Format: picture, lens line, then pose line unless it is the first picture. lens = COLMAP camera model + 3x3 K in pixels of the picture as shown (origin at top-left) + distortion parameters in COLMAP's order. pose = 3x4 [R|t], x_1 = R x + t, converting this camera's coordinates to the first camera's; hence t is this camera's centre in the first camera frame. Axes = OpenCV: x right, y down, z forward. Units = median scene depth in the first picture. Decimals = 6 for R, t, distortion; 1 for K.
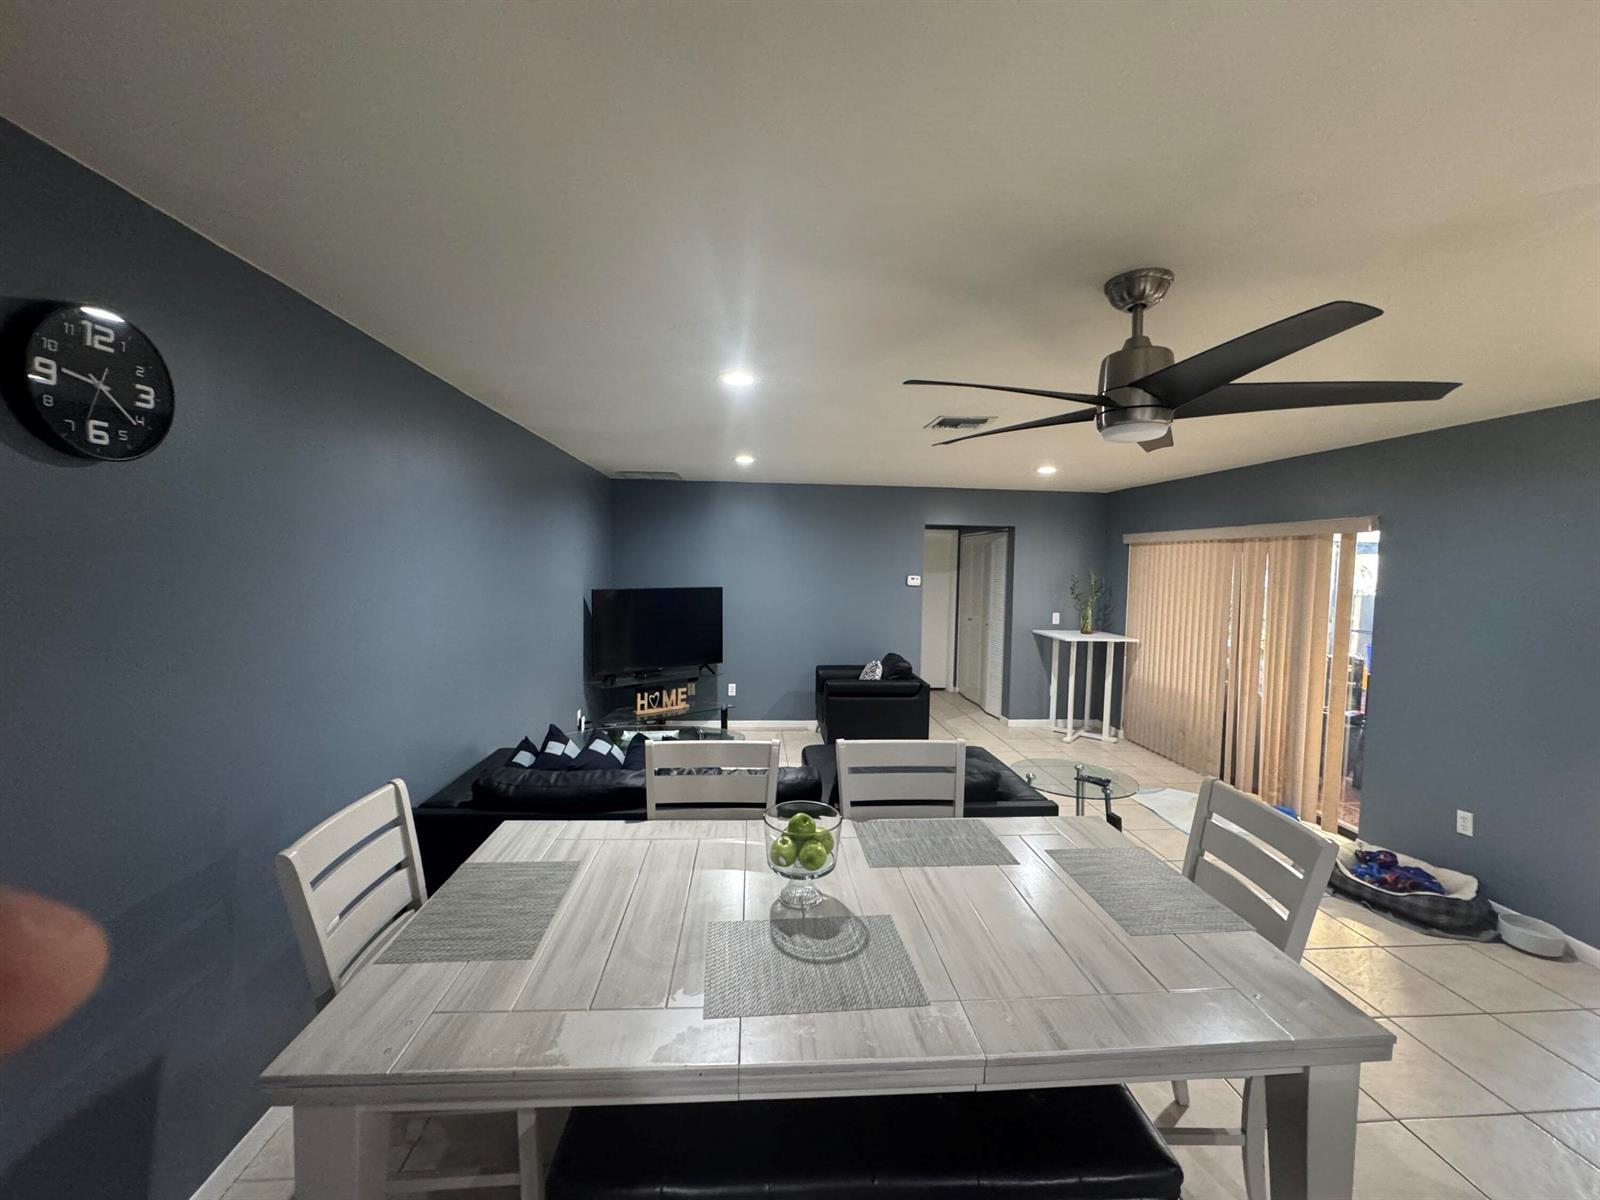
lens RADIAL K [[637.9, 0, 799.4], [0, 637.9, 601.4], [0, 0, 1]] dist [0.002804, -0.000012]
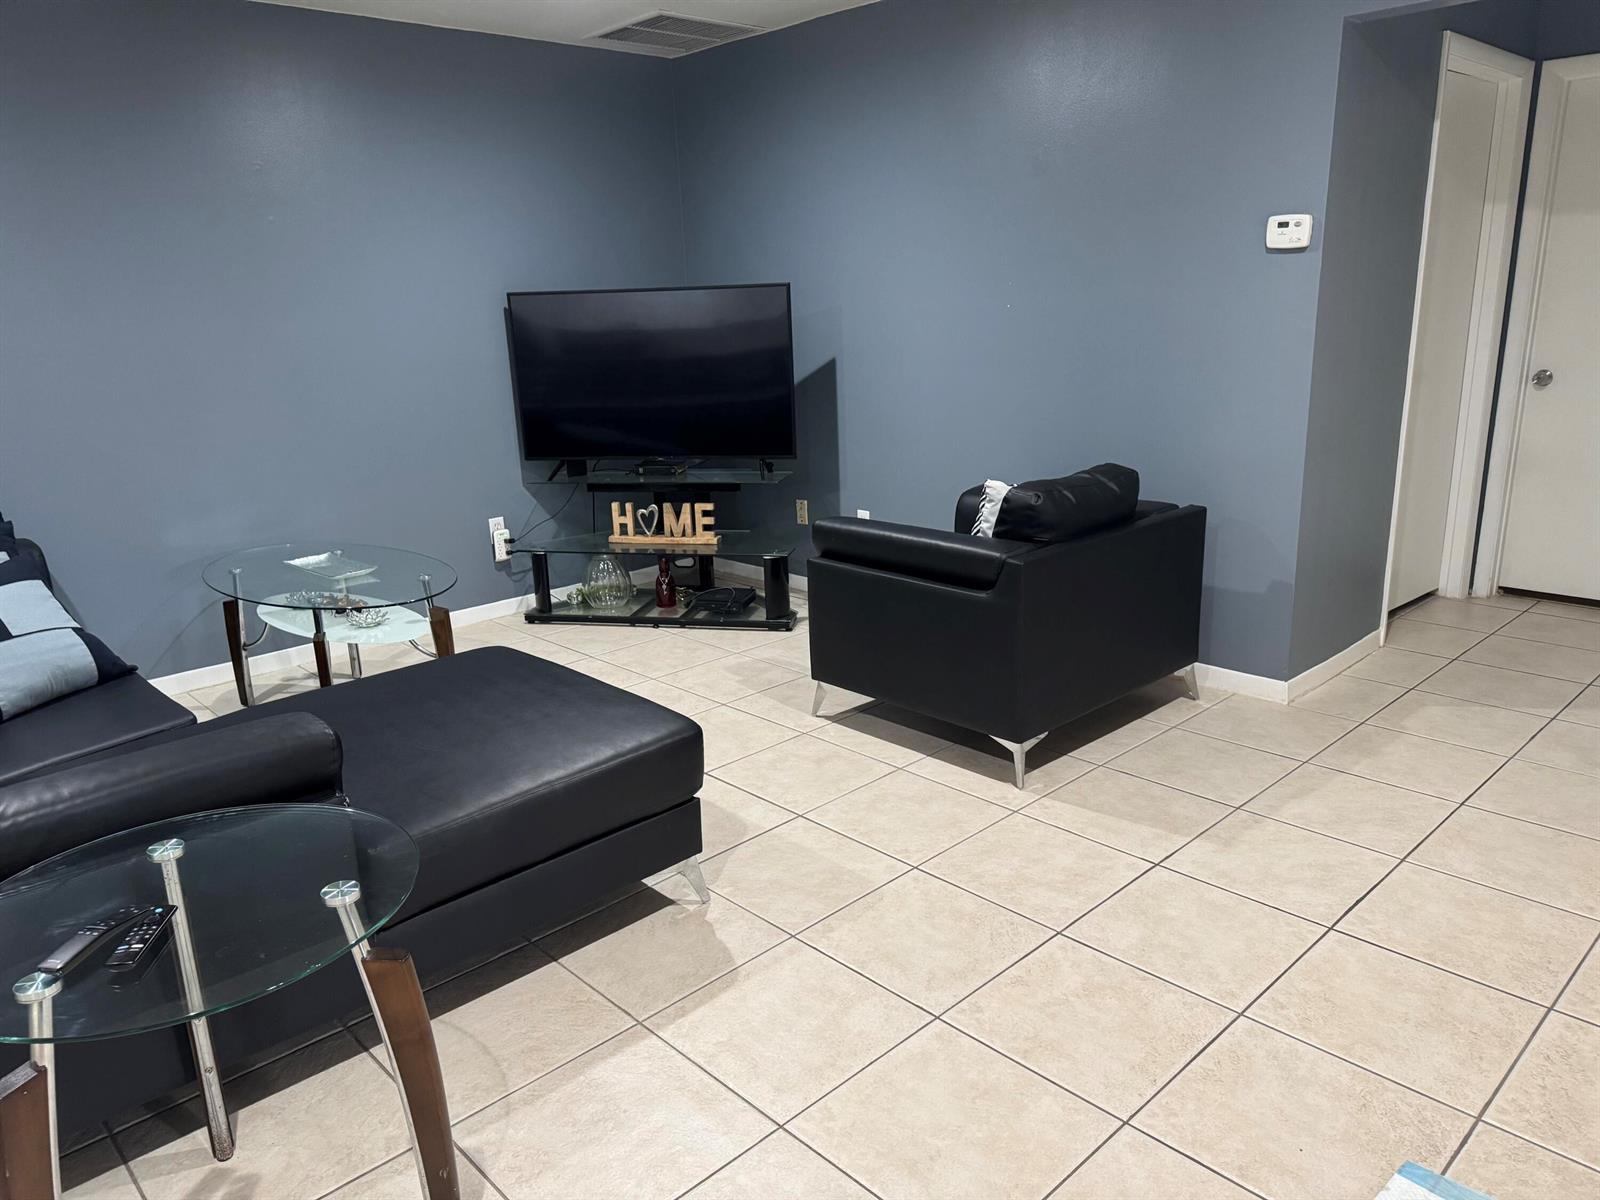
lens RADIAL K [[1117.4, 0, 798.0], [0, 1117.4, 605.8], [0, 0, 1]] dist [0.028779, -0.010294]
pose [[0.629252, 0.168759, -0.758658, 0.533623], [-0.002263, 0.976535, 0.215348, 0.029422], [0.777198, -0.133791, 0.614869, 0.532183]]
